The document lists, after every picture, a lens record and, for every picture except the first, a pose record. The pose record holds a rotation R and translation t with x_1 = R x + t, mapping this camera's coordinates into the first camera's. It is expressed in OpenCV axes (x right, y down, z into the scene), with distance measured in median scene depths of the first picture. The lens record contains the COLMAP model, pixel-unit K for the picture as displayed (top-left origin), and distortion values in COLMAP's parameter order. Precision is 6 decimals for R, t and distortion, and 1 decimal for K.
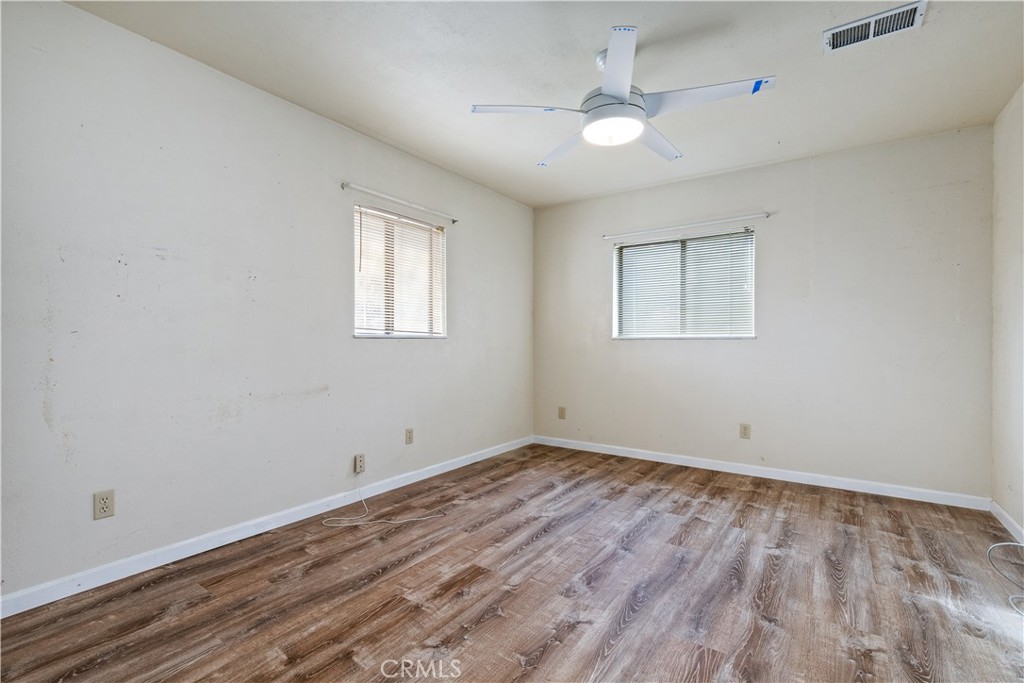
lens RADIAL K [[467.8, 0, 510.0], [0, 467.8, 342.3], [0, 0, 1]] dist [0.008127, -0.001897]
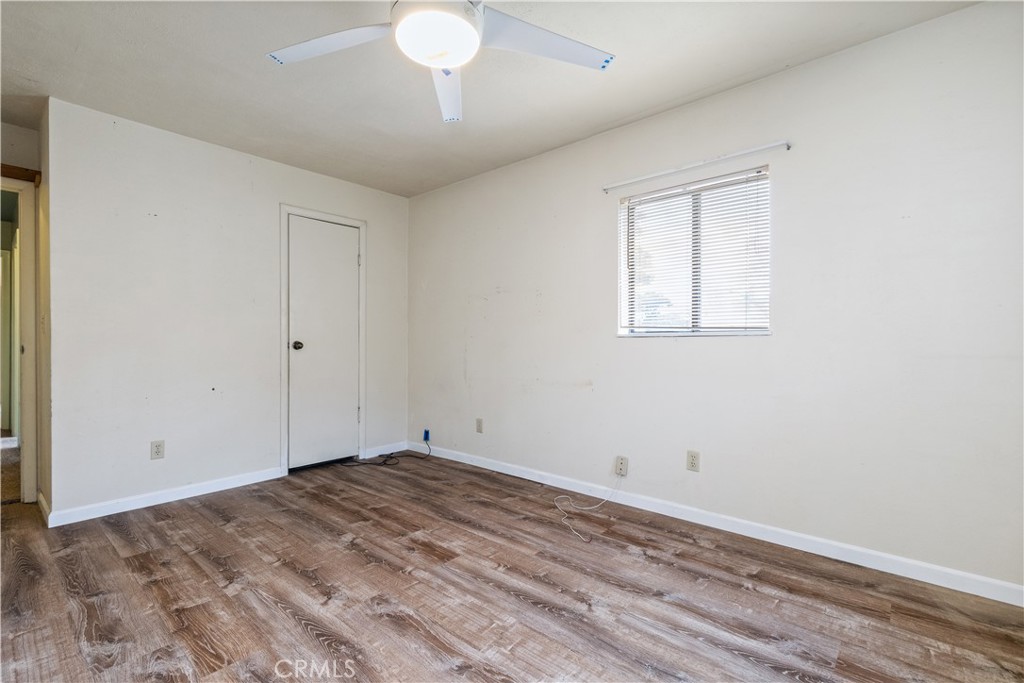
lens RADIAL K [[467.8, 0, 510.3], [0, 467.8, 342.0], [0, 0, 1]] dist [0.008127, -0.001897]
pose [[-0.118532, 0.000858, -0.992950, 0.853206], [0.000241, 1.000000, 0.000836, -0.000458], [0.992950, -0.000140, -0.118533, 1.117279]]
